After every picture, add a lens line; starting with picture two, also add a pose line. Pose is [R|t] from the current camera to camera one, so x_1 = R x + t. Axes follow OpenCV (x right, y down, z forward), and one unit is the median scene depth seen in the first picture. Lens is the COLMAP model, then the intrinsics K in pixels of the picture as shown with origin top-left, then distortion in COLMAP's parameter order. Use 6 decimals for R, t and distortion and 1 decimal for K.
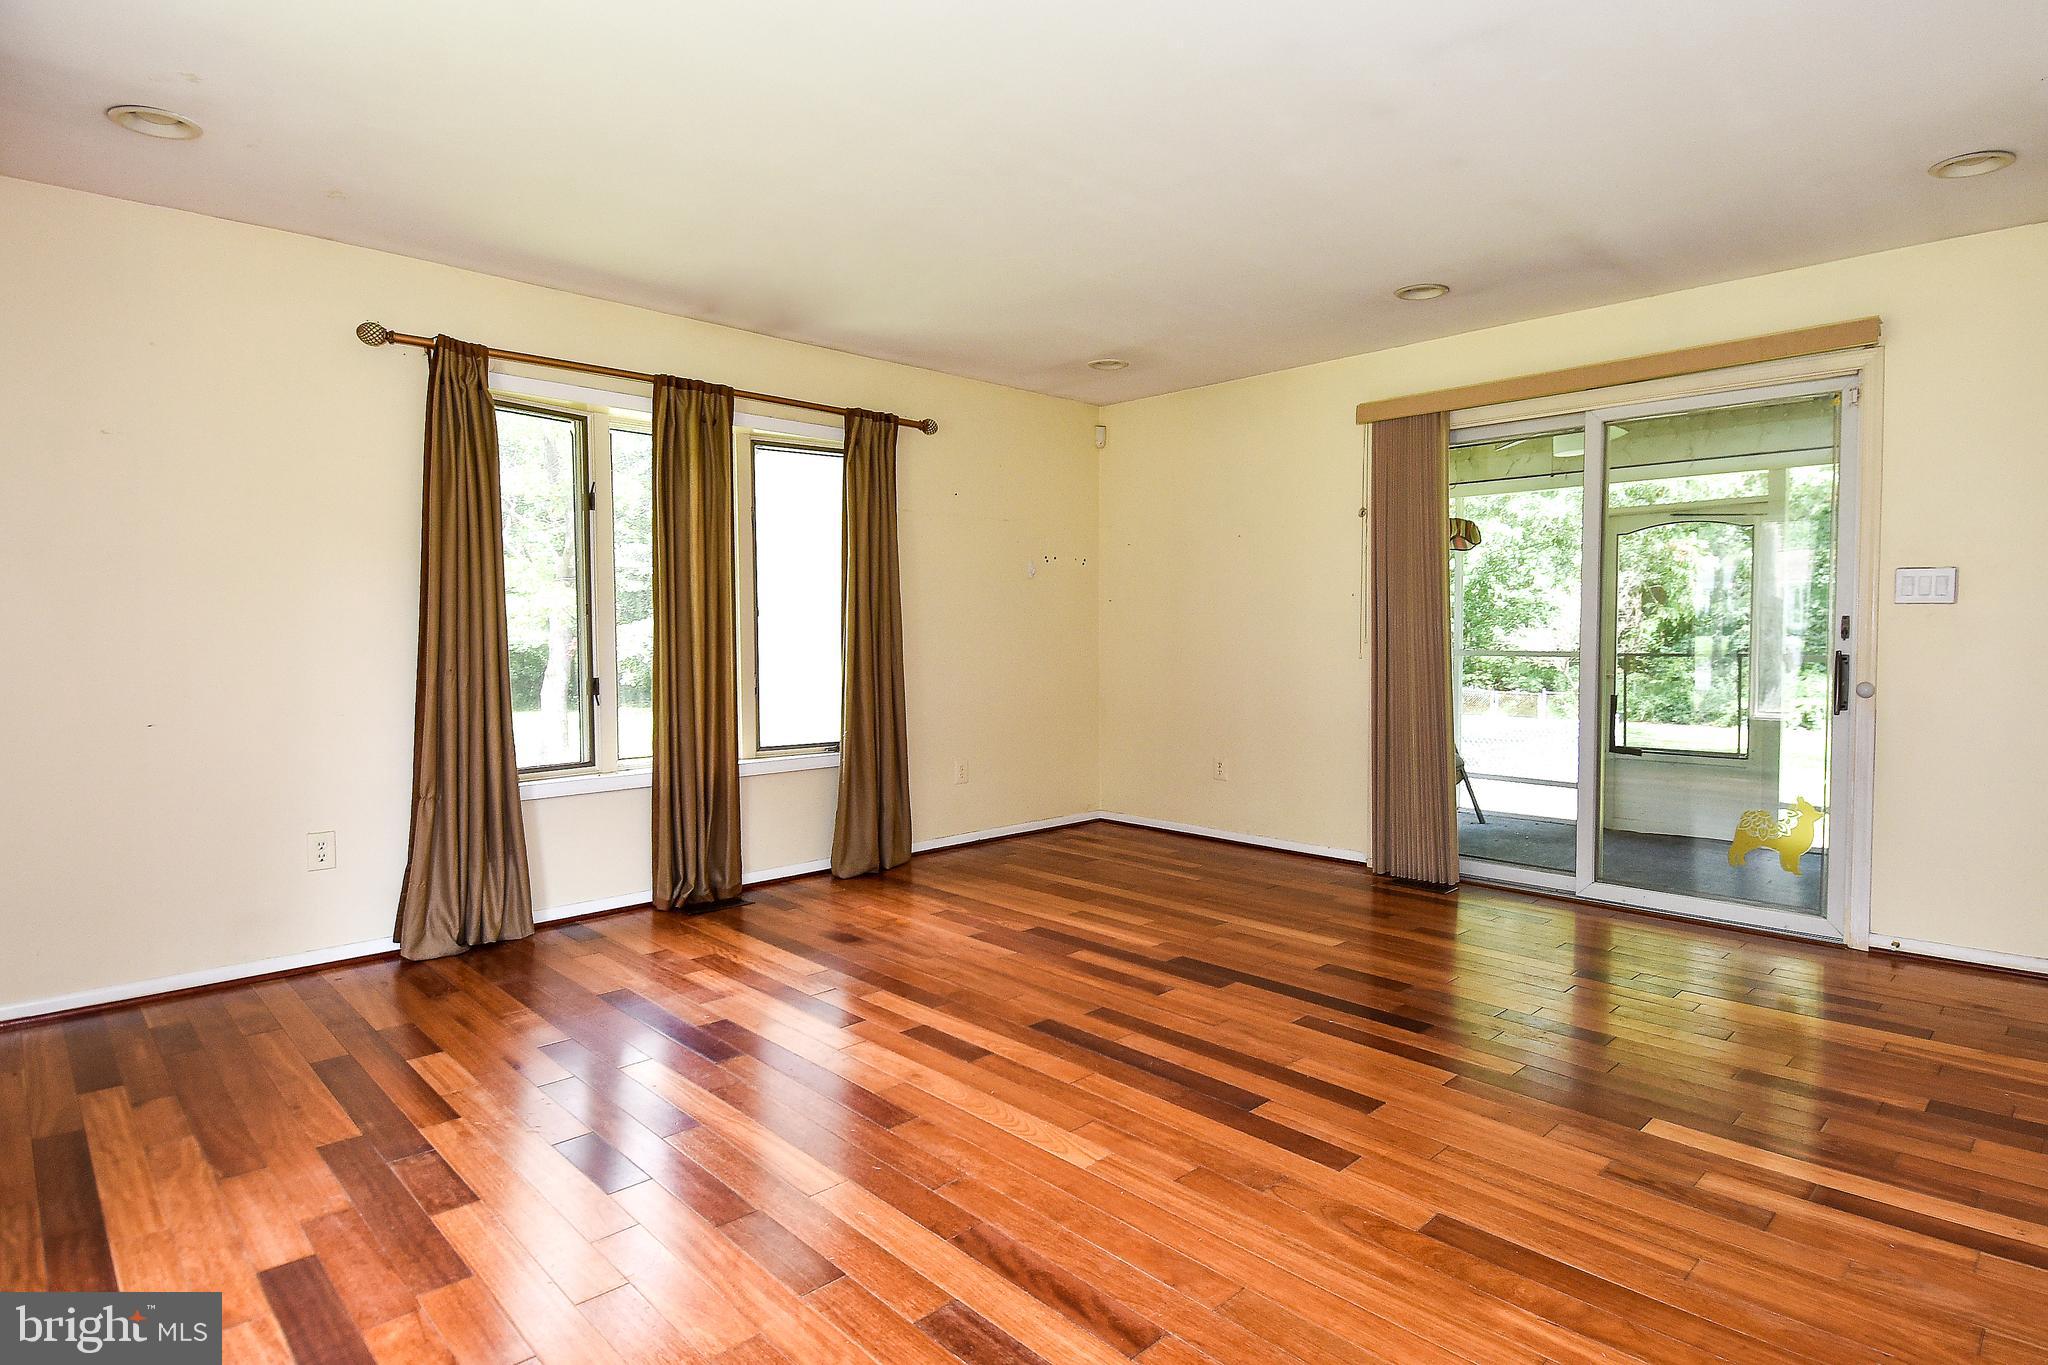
lens RADIAL K [[1085.0, 0, 1072.7], [0, 1085.0, 687.8], [0, 0, 1]] dist [0.060611, -0.057333]
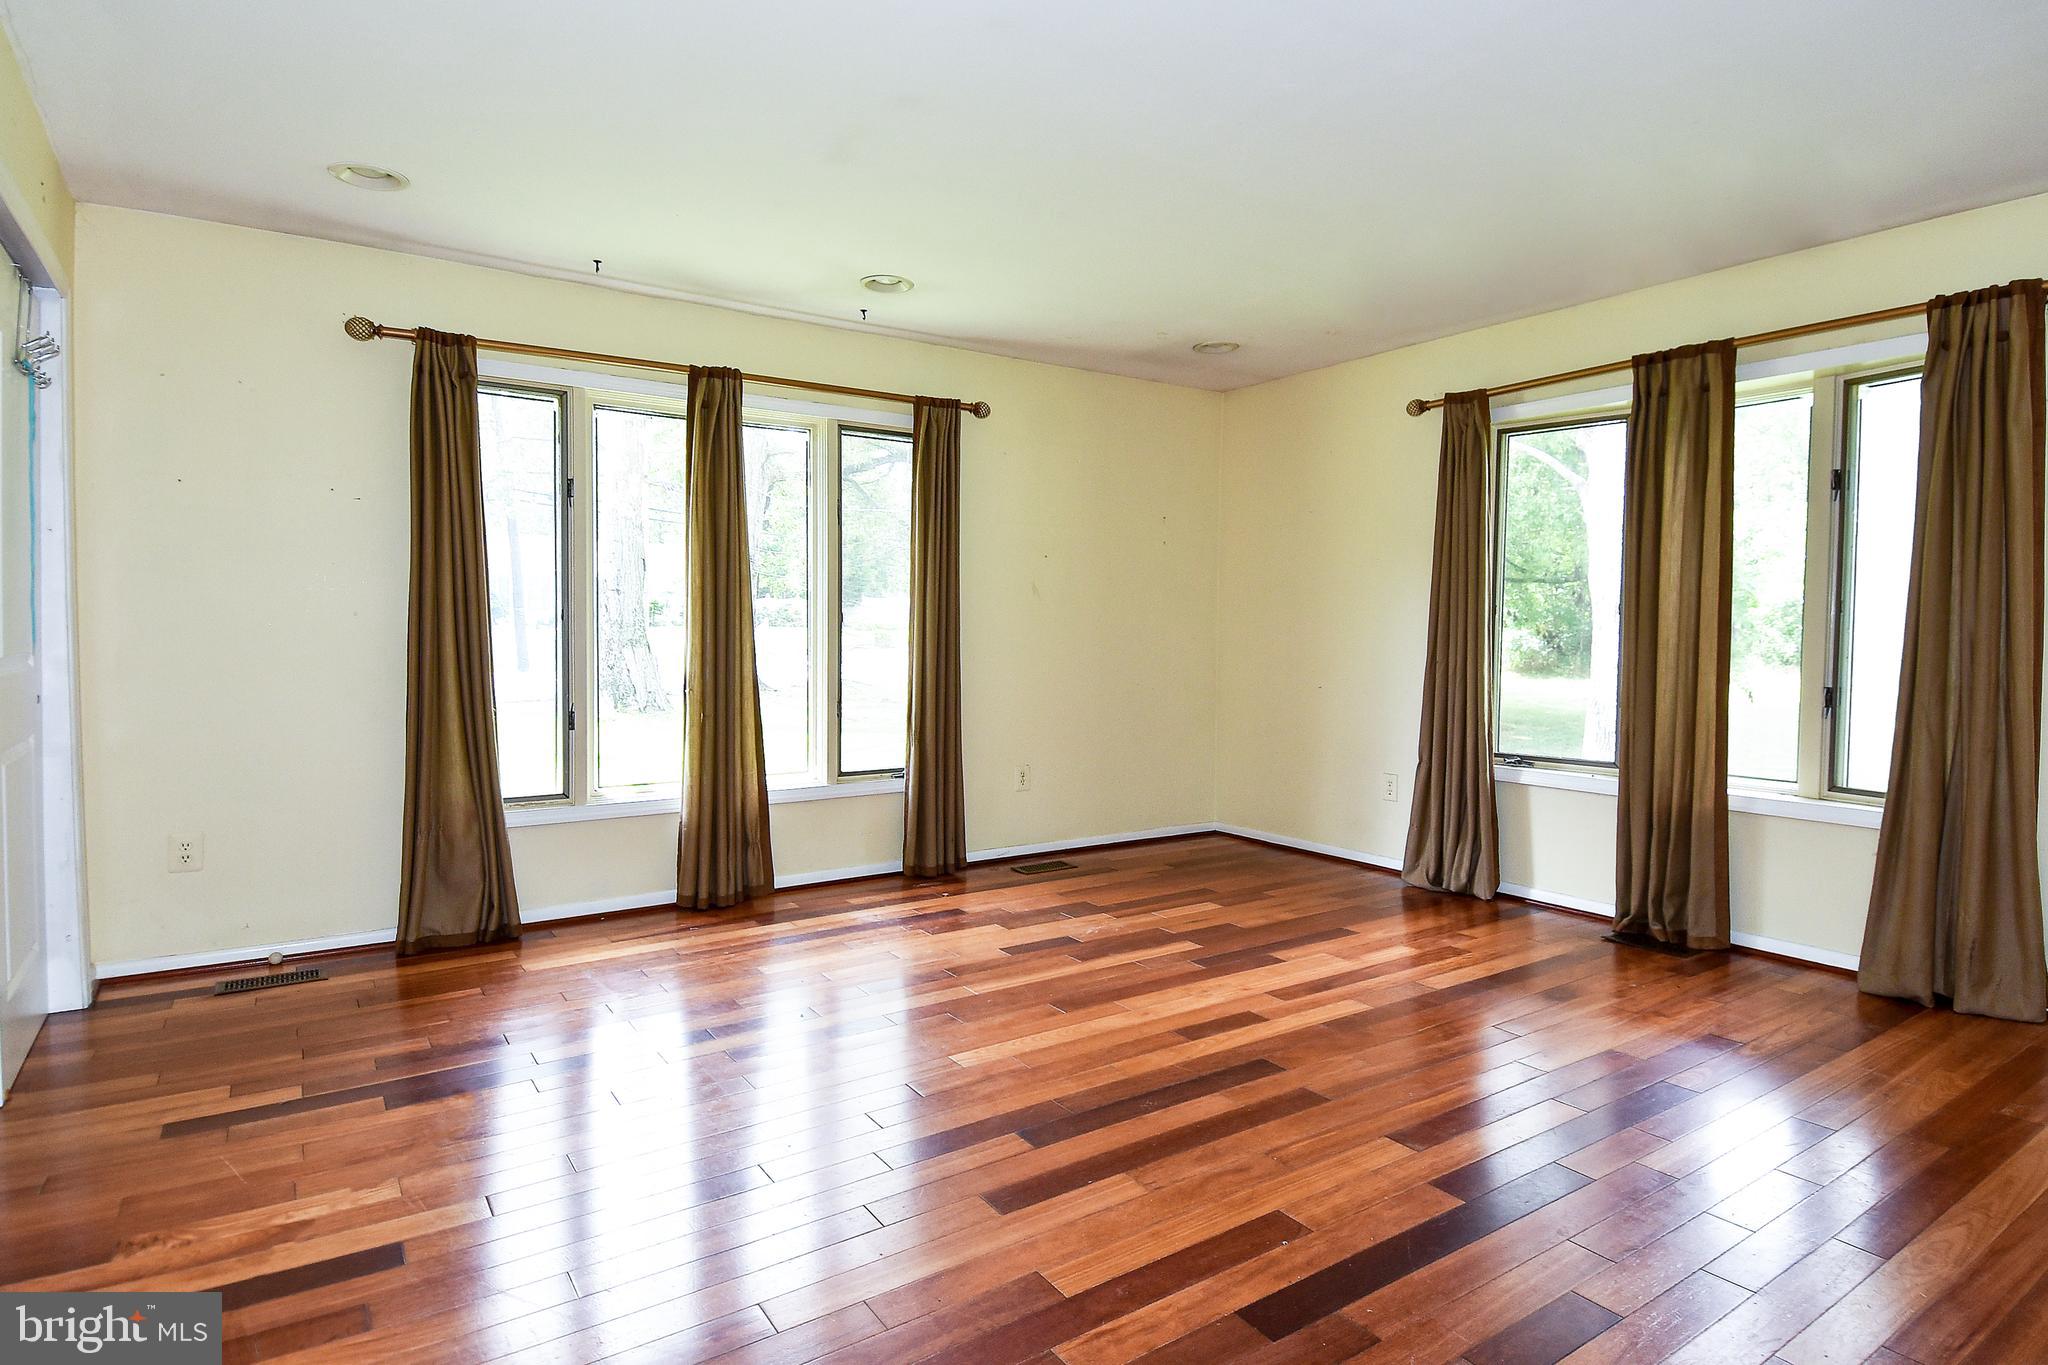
lens RADIAL K [[1085.0, 0, 1072.7], [0, 1085.0, 687.8], [0, 0, 1]] dist [0.060611, -0.057333]
pose [[-0.165848, 0.054815, -0.984627, 0.802842], [-0.058122, 0.996175, 0.065248, -0.049549], [0.984437, 0.068050, -0.162028, 0.881230]]
